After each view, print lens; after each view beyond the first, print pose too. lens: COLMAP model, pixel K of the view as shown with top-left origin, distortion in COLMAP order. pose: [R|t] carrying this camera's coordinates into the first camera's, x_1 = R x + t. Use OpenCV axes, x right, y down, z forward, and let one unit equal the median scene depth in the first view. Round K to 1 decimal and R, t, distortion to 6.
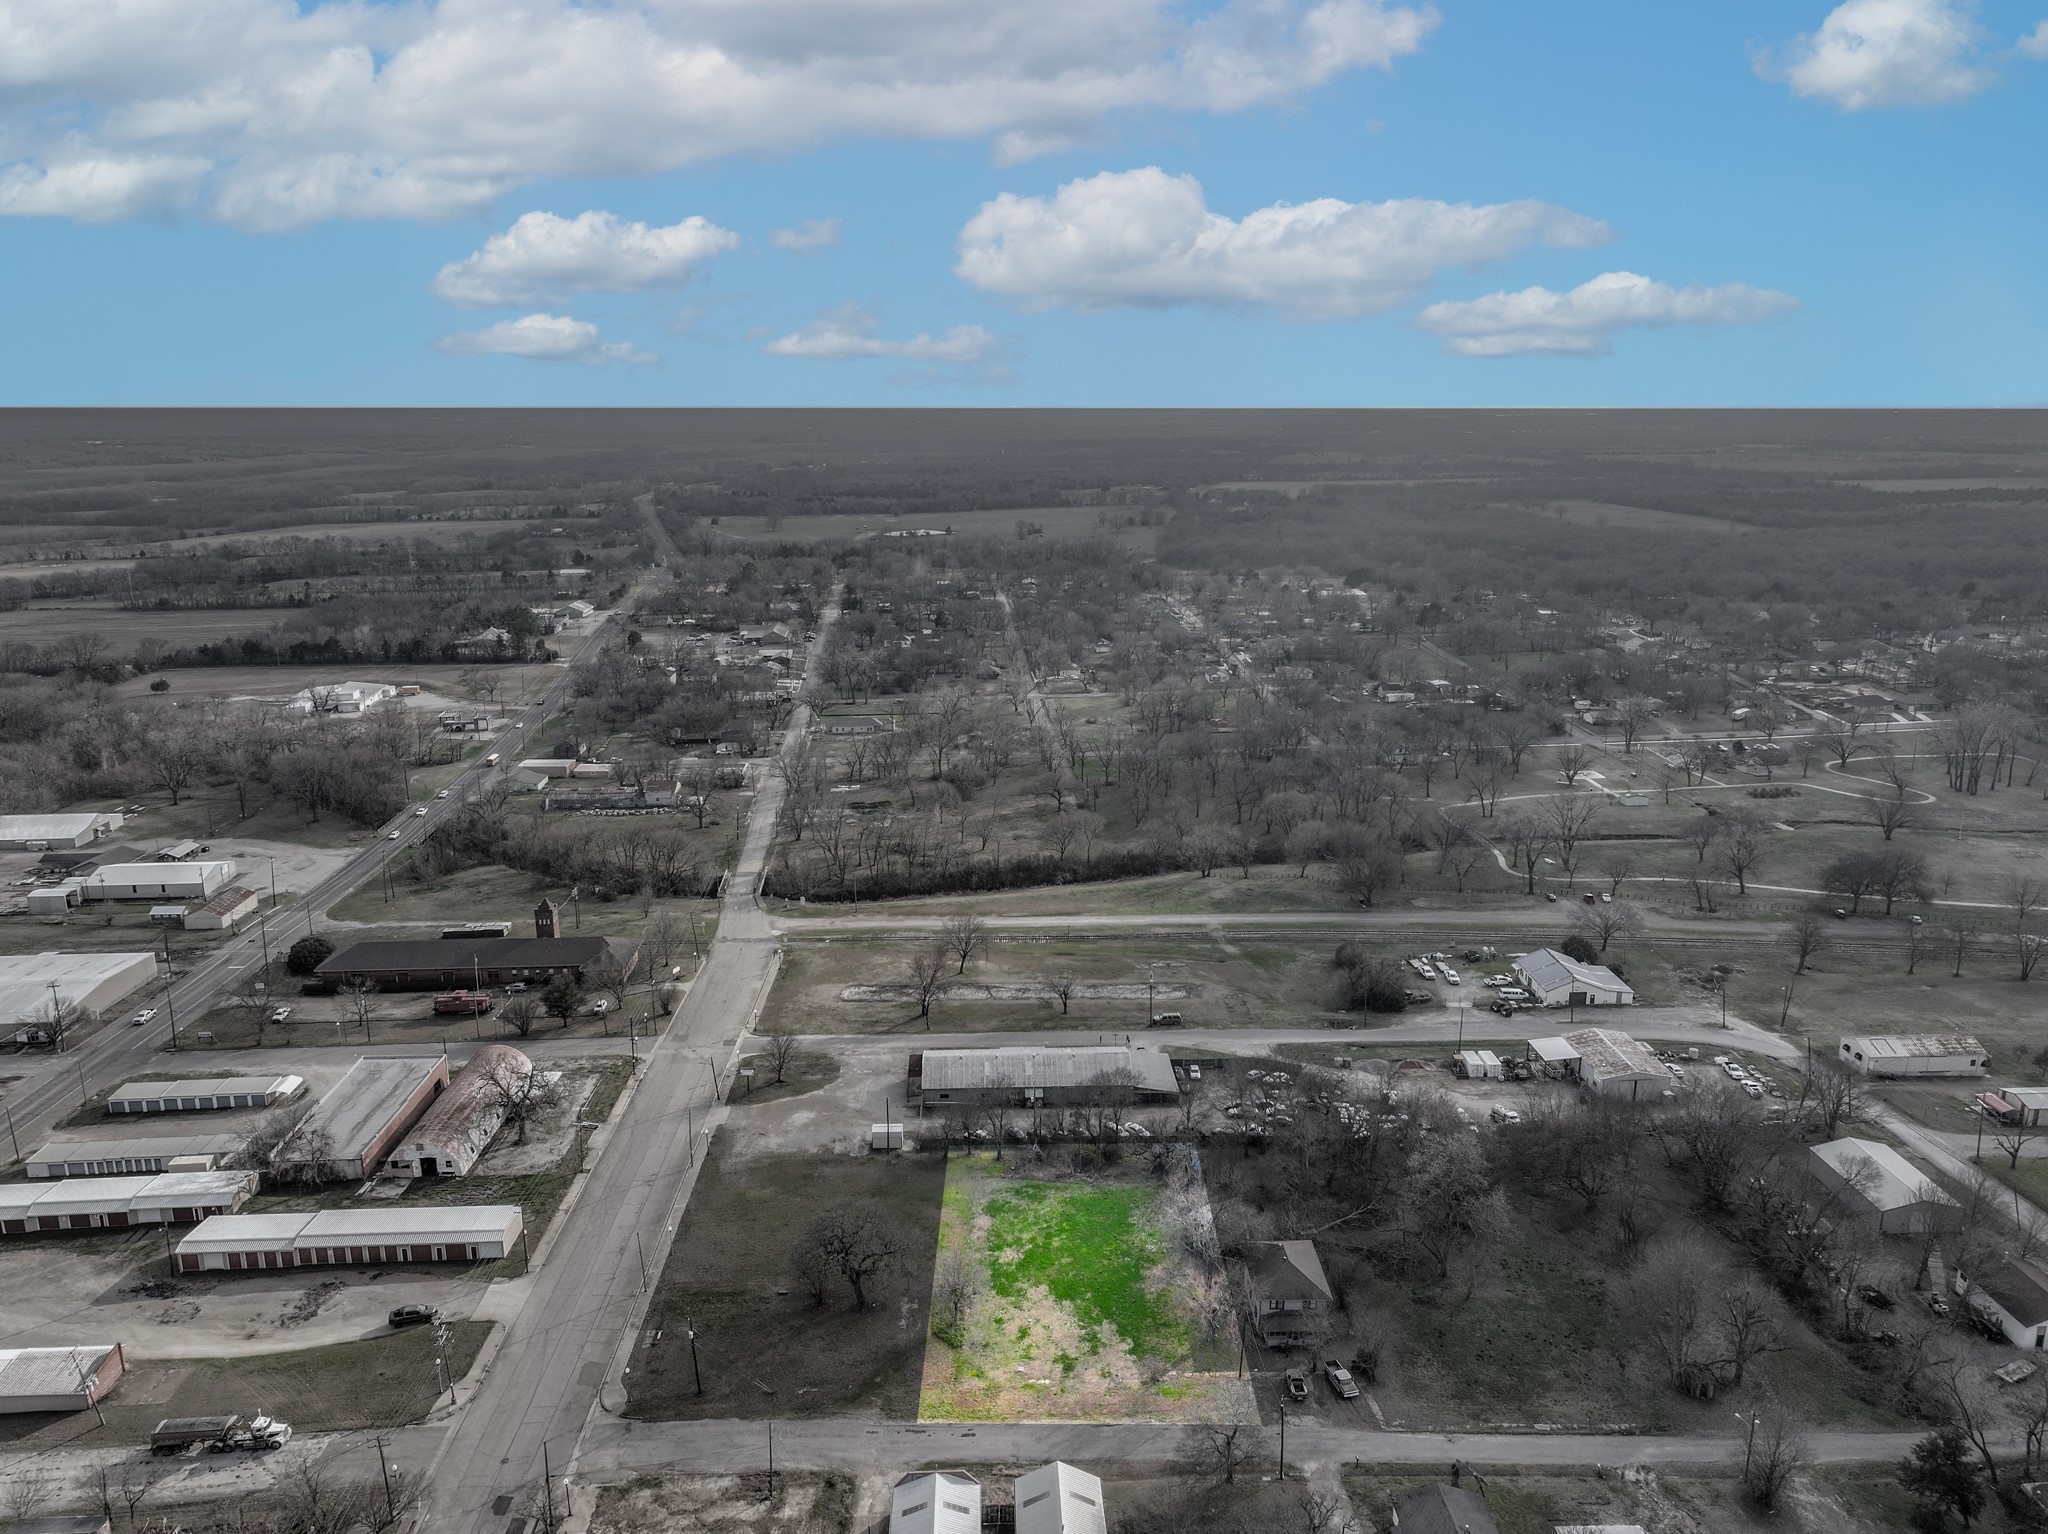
lens RADIAL K [[1450.5, 0, 1037.1], [0, 1450.5, 773.3], [0, 0, 1]] dist [0.001866, 0.002070]
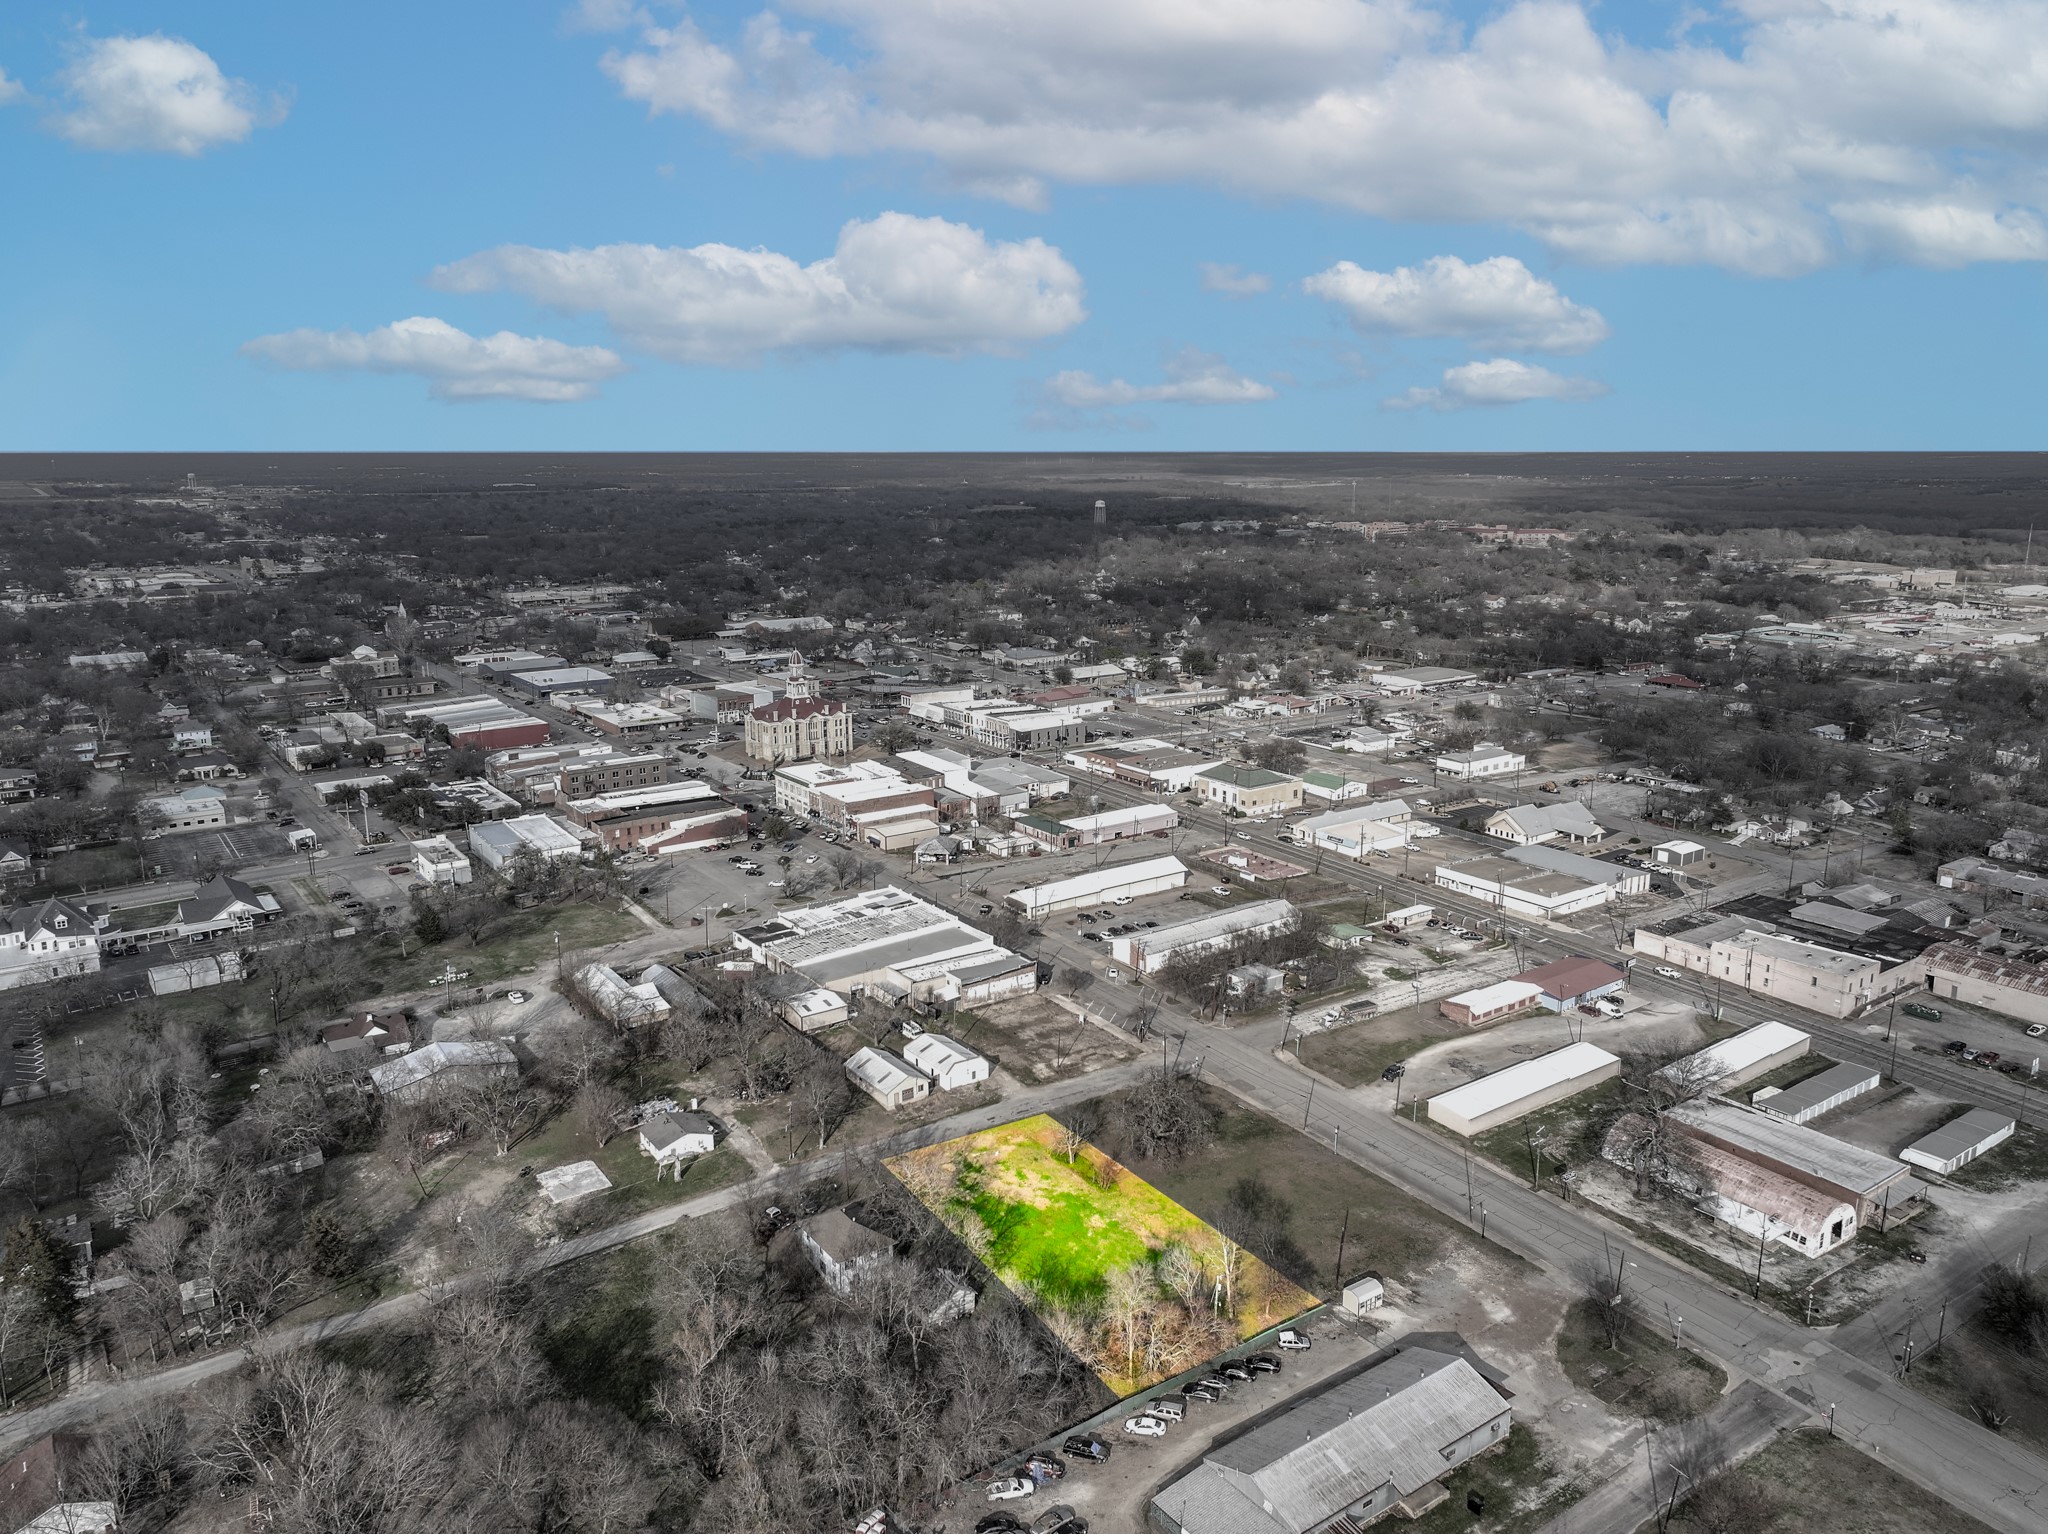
lens RADIAL K [[1438.8, 0, 1033.6], [0, 1438.8, 756.2], [0, 0, 1]] dist [0.004358, -0.000189]
pose [[-0.837233, 0.121772, -0.533115, 0.607510], [-0.130060, 0.902576, 0.410415, -0.463335], [0.531154, 0.412950, -0.739829, 1.783567]]
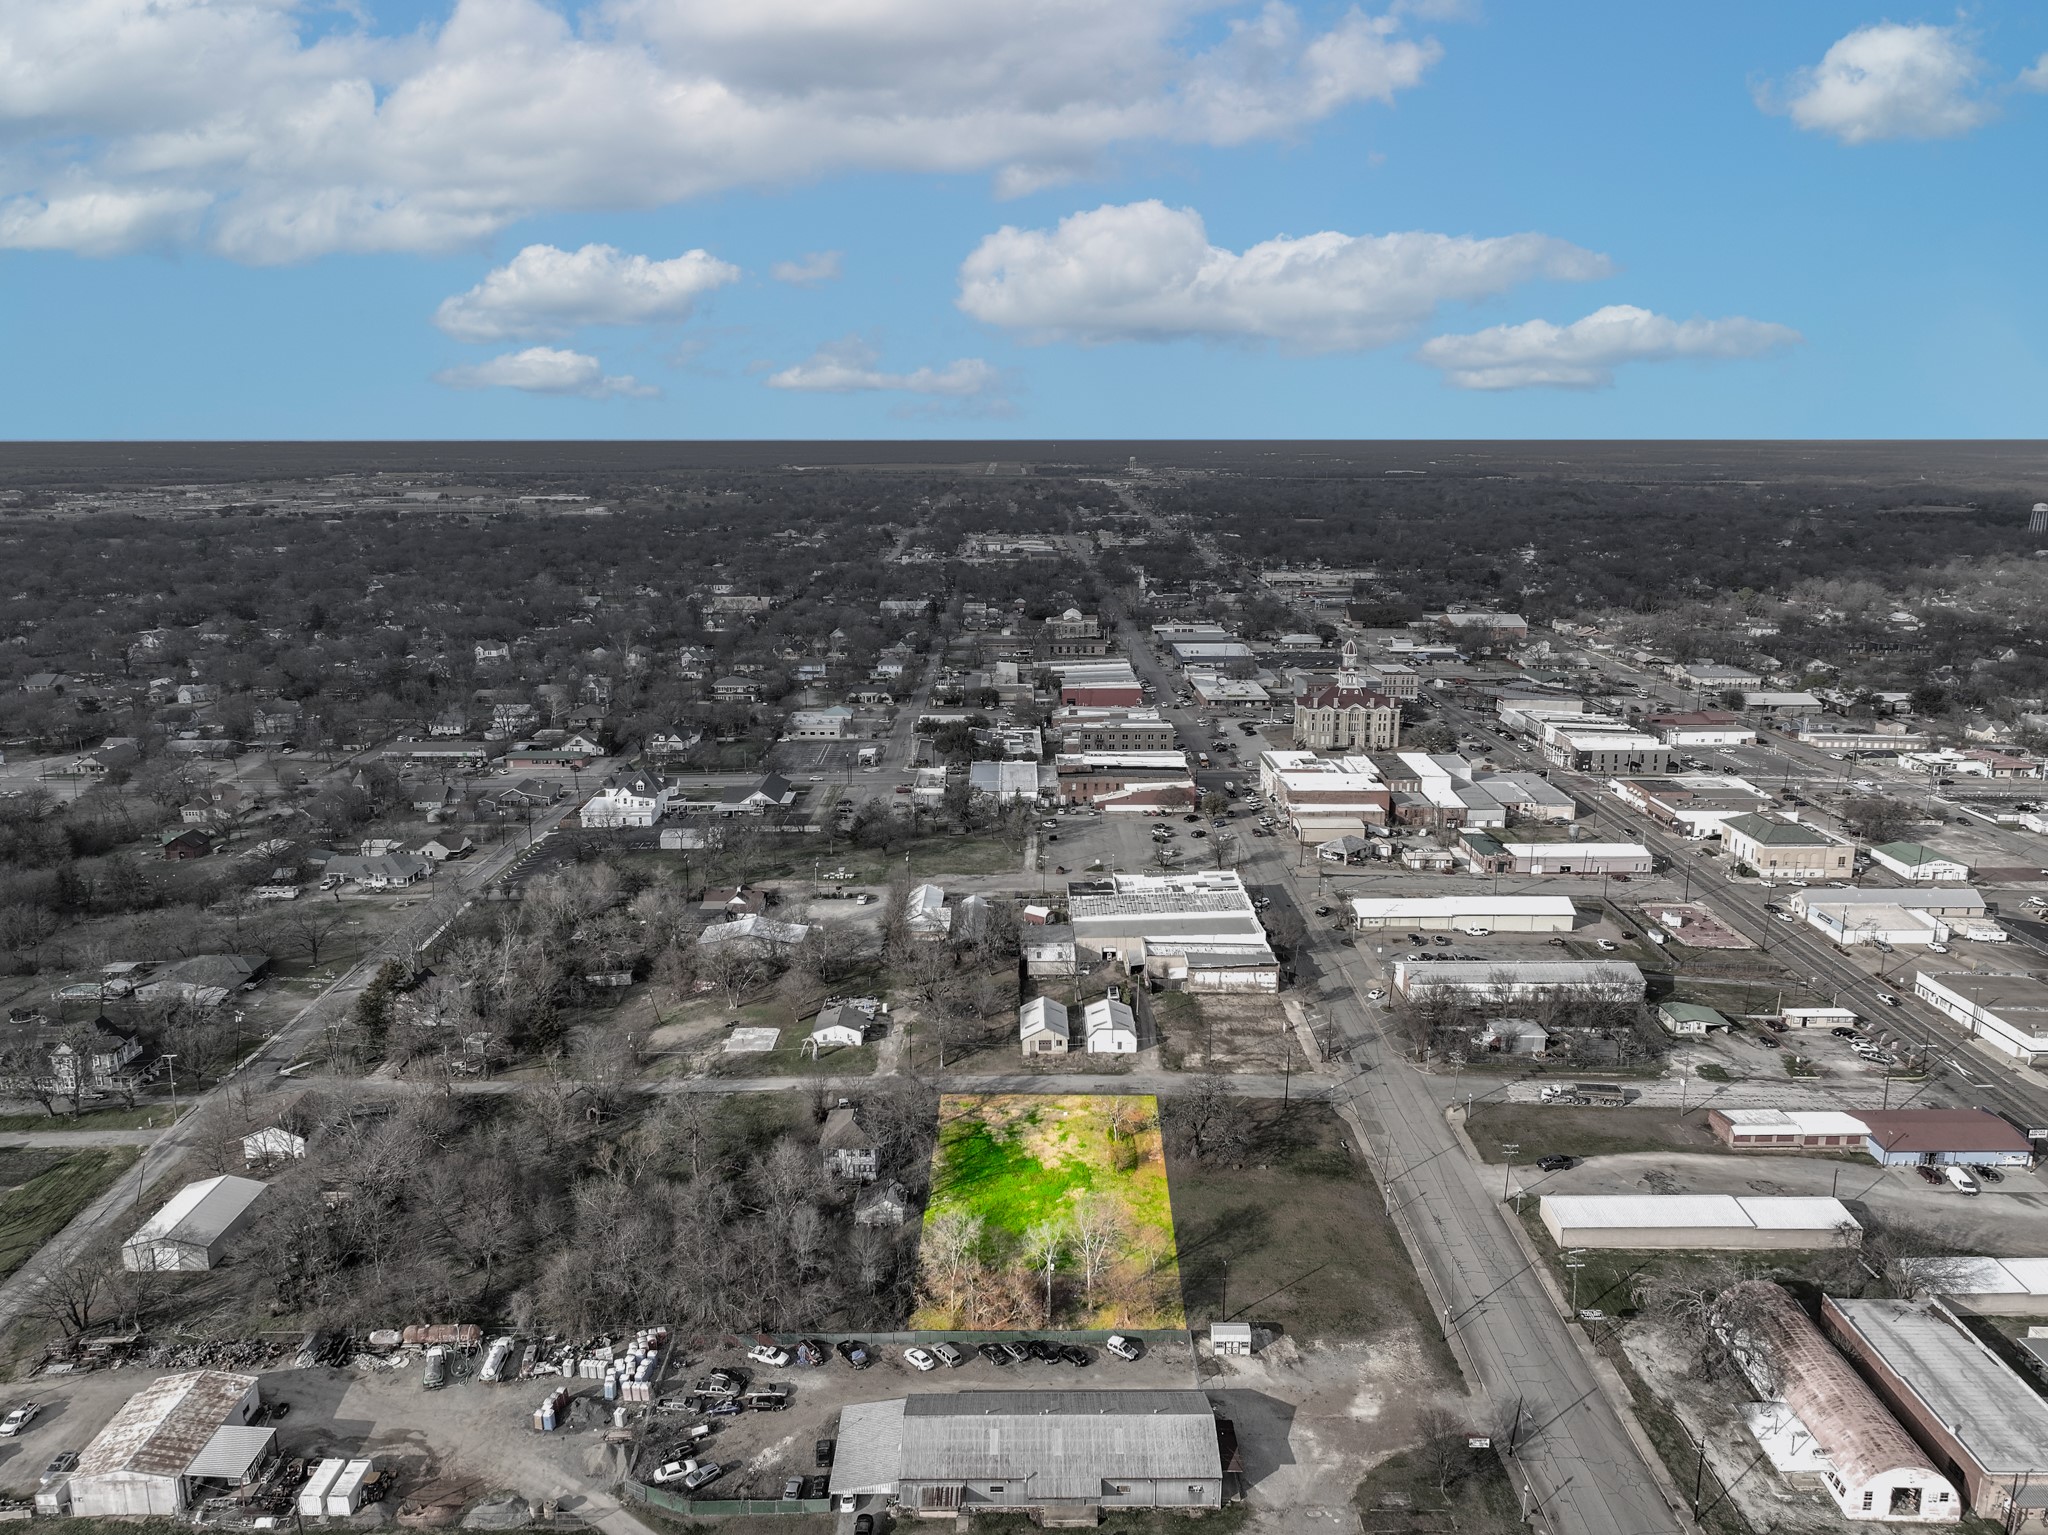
lens RADIAL K [[1450.5, 0, 1037.1], [0, 1450.5, 773.8], [0, 0, 1]] dist [0.001866, 0.002070]
pose [[-0.999581, -0.004957, 0.028521, -0.020970], [0.008818, 0.886273, 0.463080, -0.517718], [-0.027573, 0.463138, -0.885857, 2.013098]]
